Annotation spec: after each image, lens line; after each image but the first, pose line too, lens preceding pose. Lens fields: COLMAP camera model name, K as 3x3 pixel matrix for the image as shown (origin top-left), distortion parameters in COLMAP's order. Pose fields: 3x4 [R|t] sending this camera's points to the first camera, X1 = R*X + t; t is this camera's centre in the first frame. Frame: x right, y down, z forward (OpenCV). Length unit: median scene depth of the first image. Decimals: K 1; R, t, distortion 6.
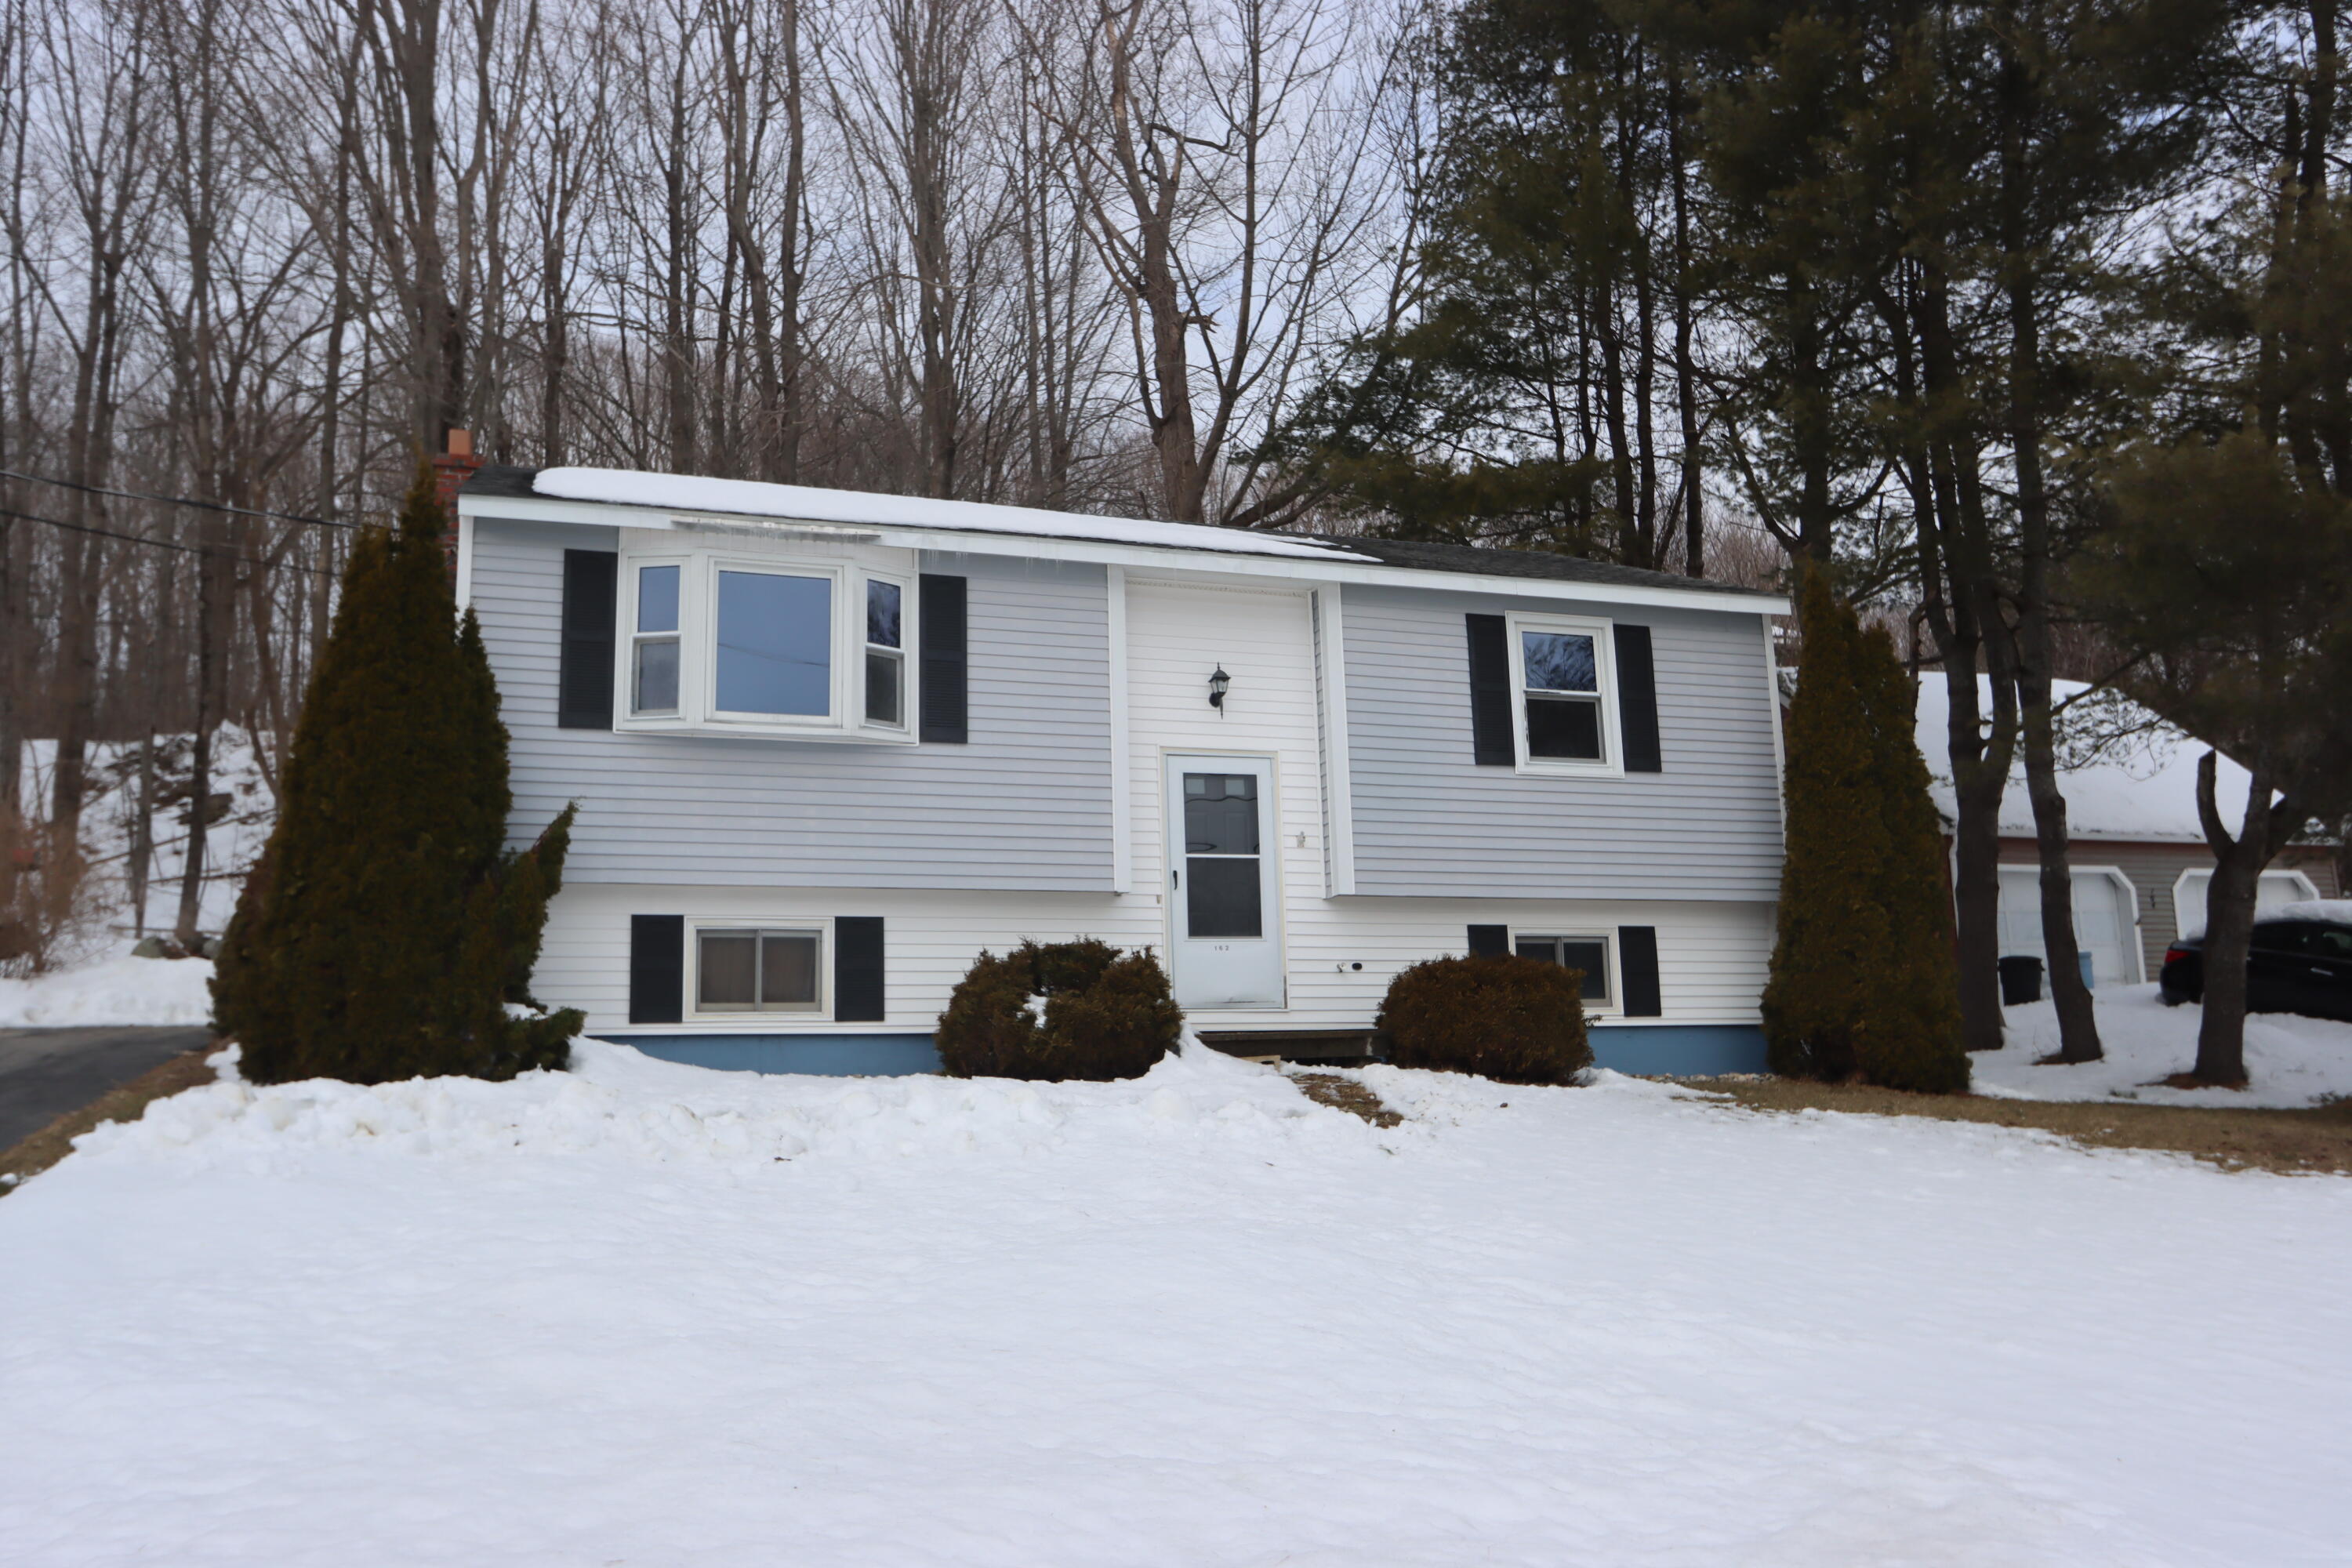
lens RADIAL K [[1844.3, 0, 1175.2], [0, 1844.3, 784.9], [0, 0, 1]] dist [0.010627, 0.000492]
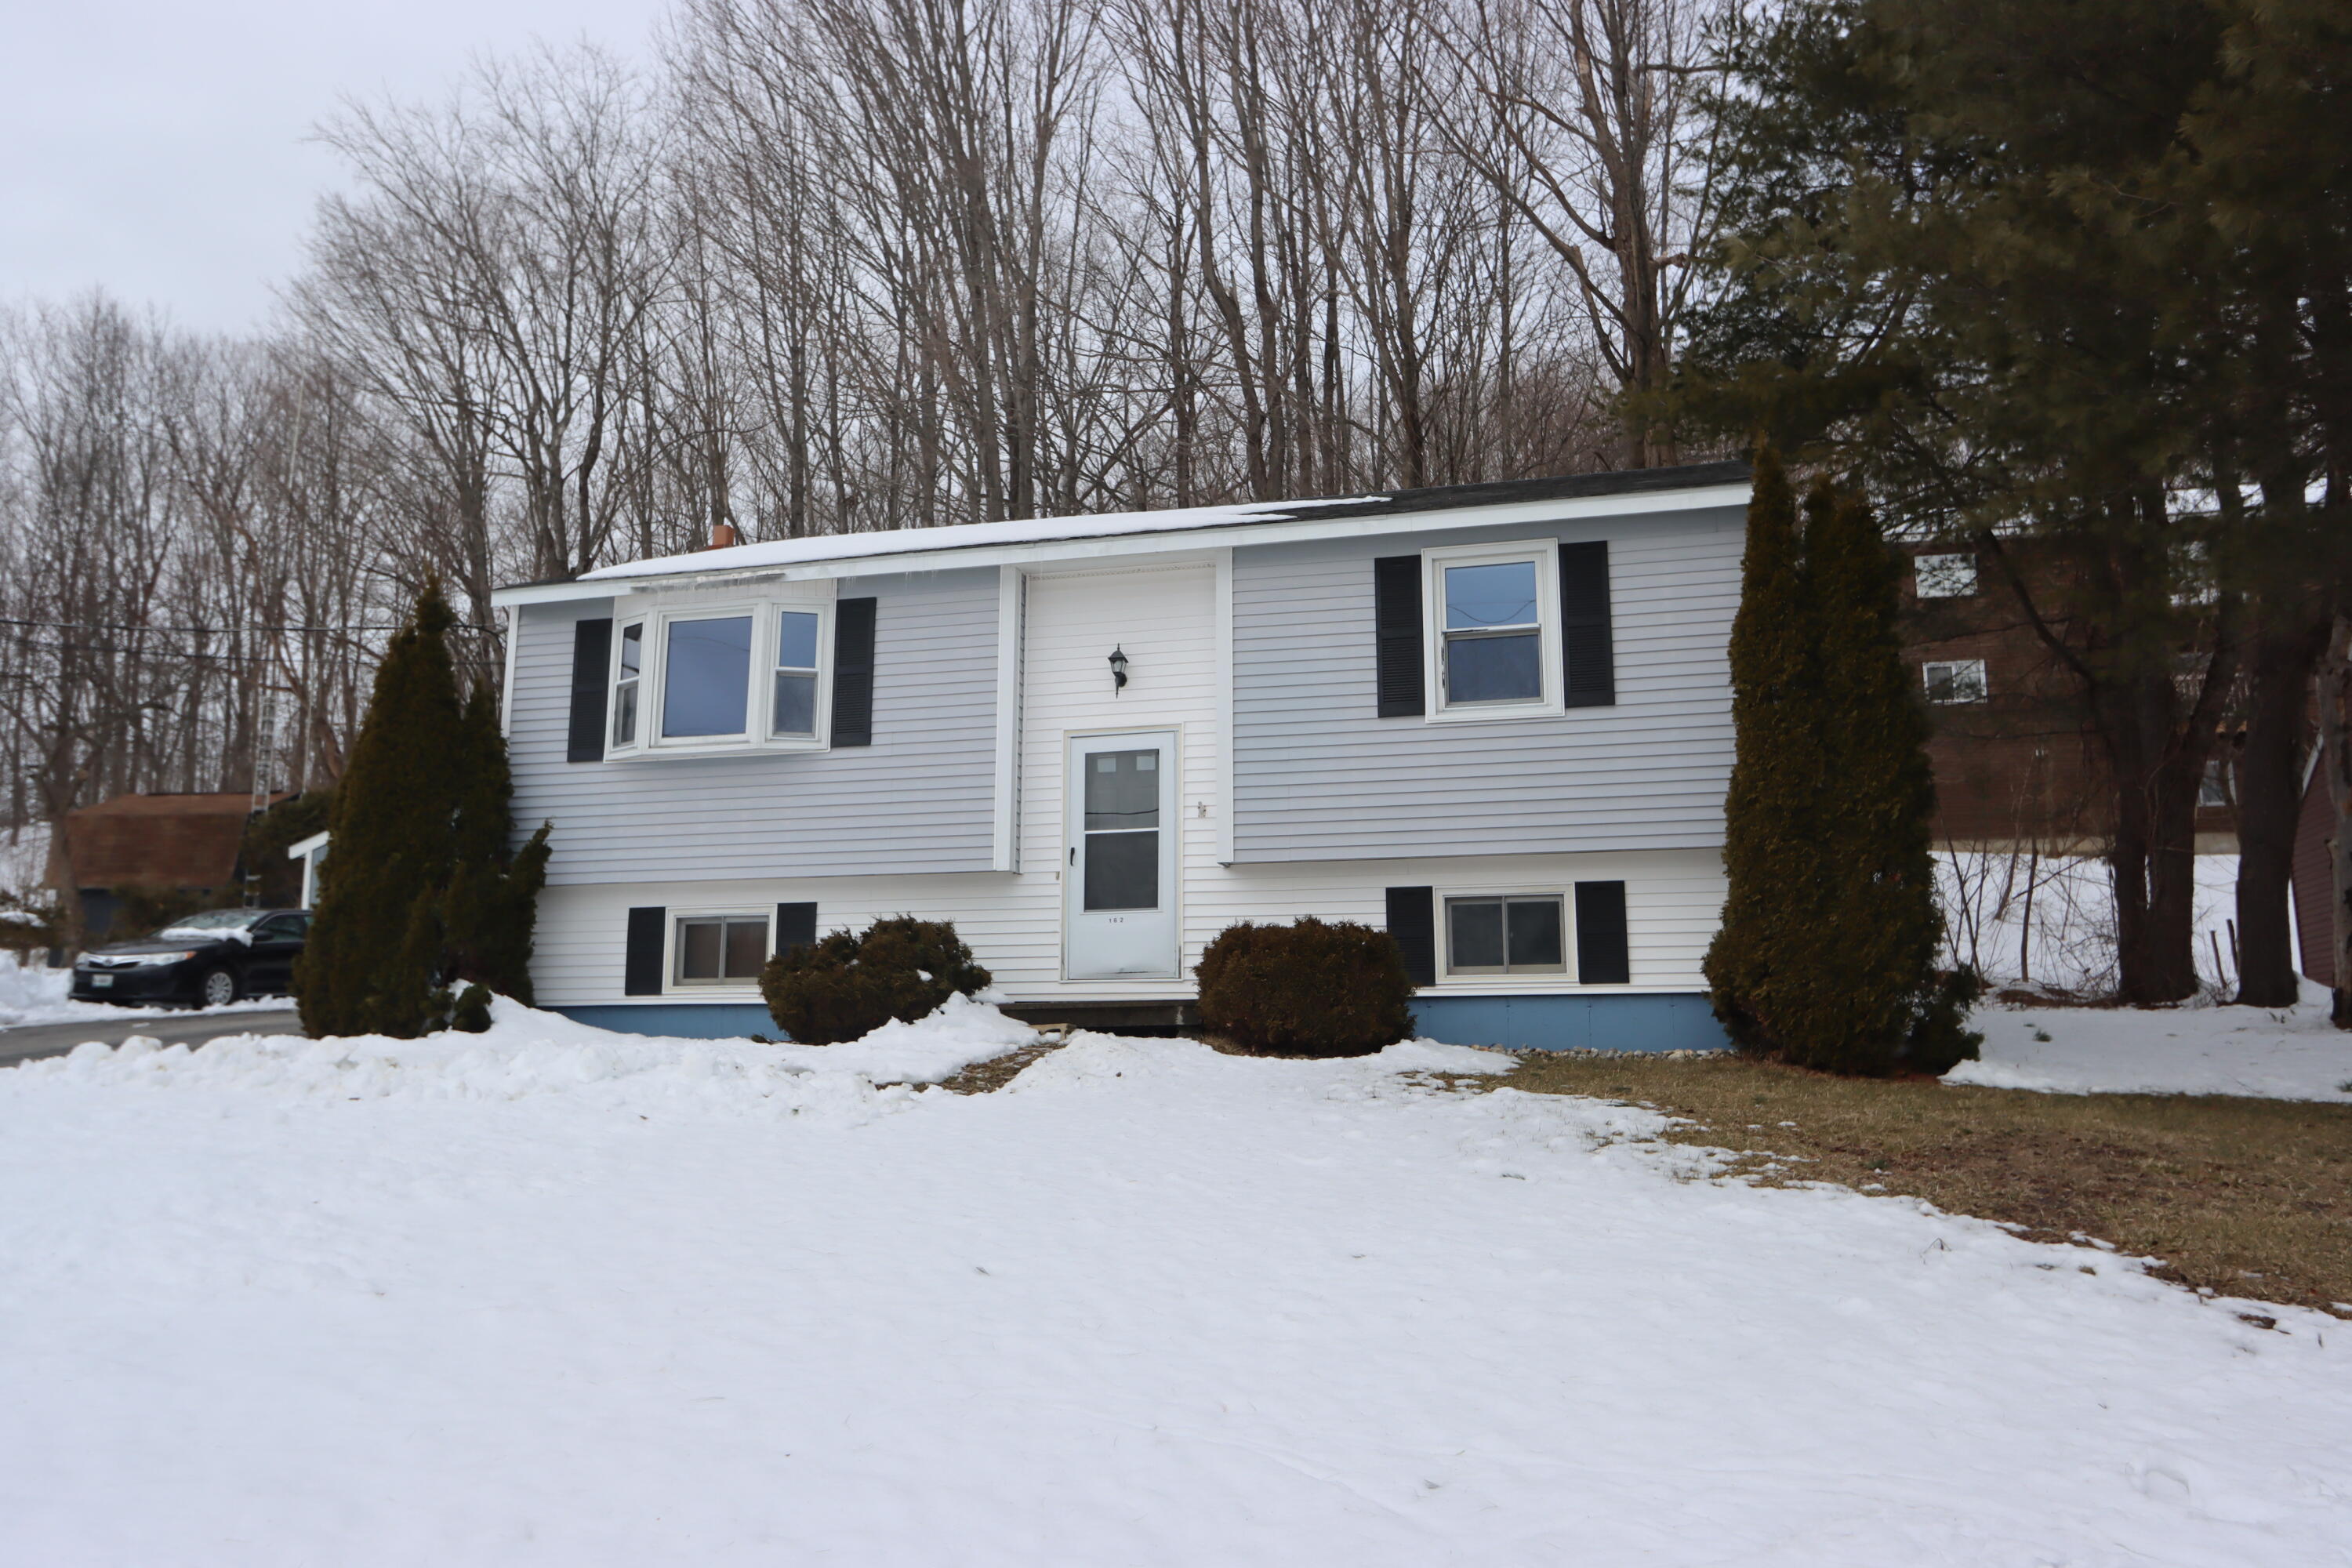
lens RADIAL K [[1758.2, 0, 1175.7], [0, 1758.2, 779.0], [0, 0, 1]] dist [-0.010828, -0.002024]
pose [[0.824143, -0.070239, -0.562010, 0.606113], [0.077960, 0.996904, -0.010268, 0.022196], [0.560991, -0.035352, 0.827067, 0.206414]]
